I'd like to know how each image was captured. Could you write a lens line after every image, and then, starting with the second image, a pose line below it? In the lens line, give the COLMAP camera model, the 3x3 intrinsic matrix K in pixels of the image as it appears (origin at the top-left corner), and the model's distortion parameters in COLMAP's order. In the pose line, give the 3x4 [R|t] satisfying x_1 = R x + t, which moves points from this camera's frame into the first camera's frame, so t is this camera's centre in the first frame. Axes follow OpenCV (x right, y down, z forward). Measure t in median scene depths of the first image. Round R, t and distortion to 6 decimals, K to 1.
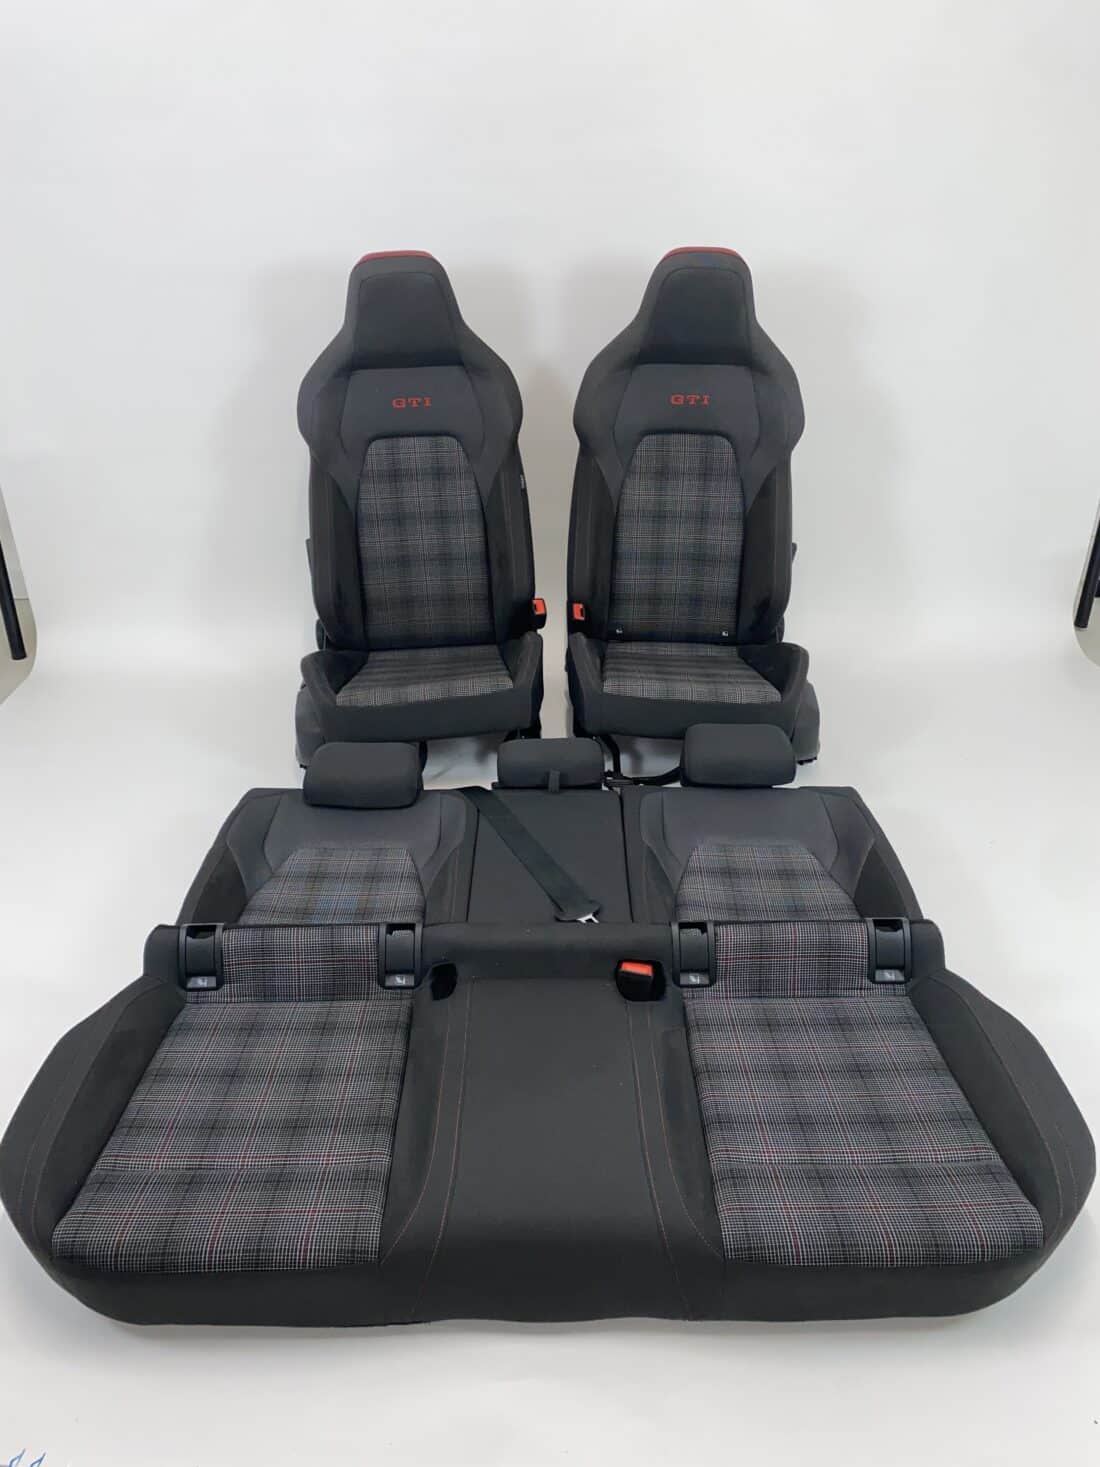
lens RADIAL K [[1108.6, 0, 557.2], [0, 1108.6, 743.9], [0, 0, 1]] dist [0.040787, -0.053383]
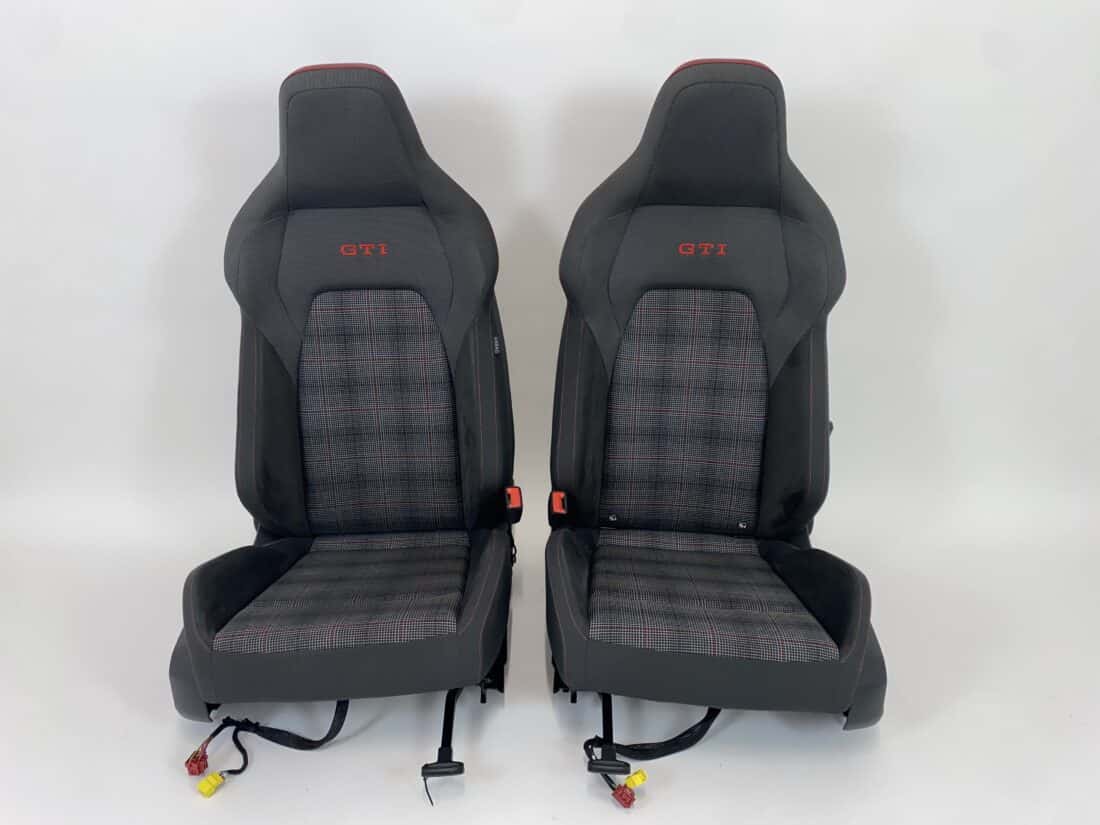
lens RADIAL K [[831.3, 0, 539.4], [0, 831.3, 410.4], [0, 0, 1]] dist [0.040787, -0.053383]
pose [[0.999242, 0.015182, -0.035846, 0.023098], [-0.019060, 0.993699, -0.110450, -0.119199], [0.033943, 0.111049, 0.993235, 0.392665]]
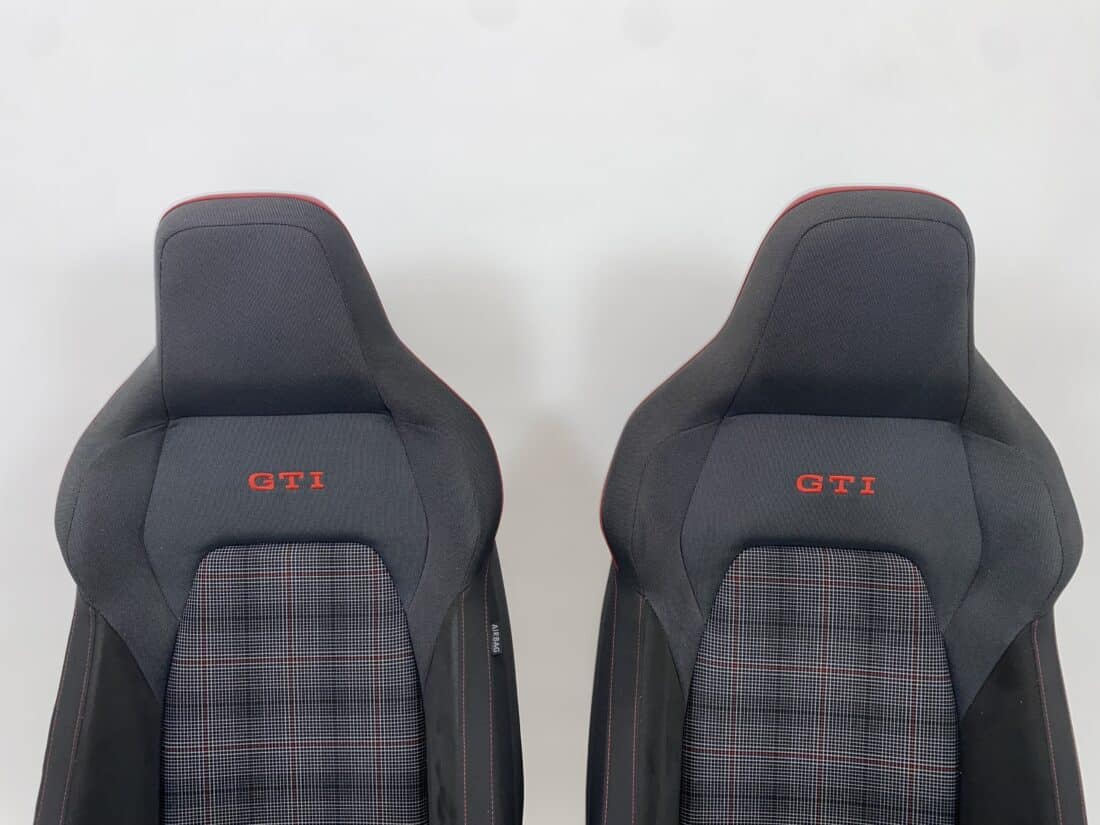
lens RADIAL K [[831.3, 0, 543.3], [0, 831.3, 394.1], [0, 0, 1]] dist [0.040787, -0.053383]
pose [[0.998726, 0.011037, -0.049243, 0.006324], [-0.028320, 0.930238, -0.365863, -0.201110], [0.041770, 0.366791, 0.929365, 0.616396]]
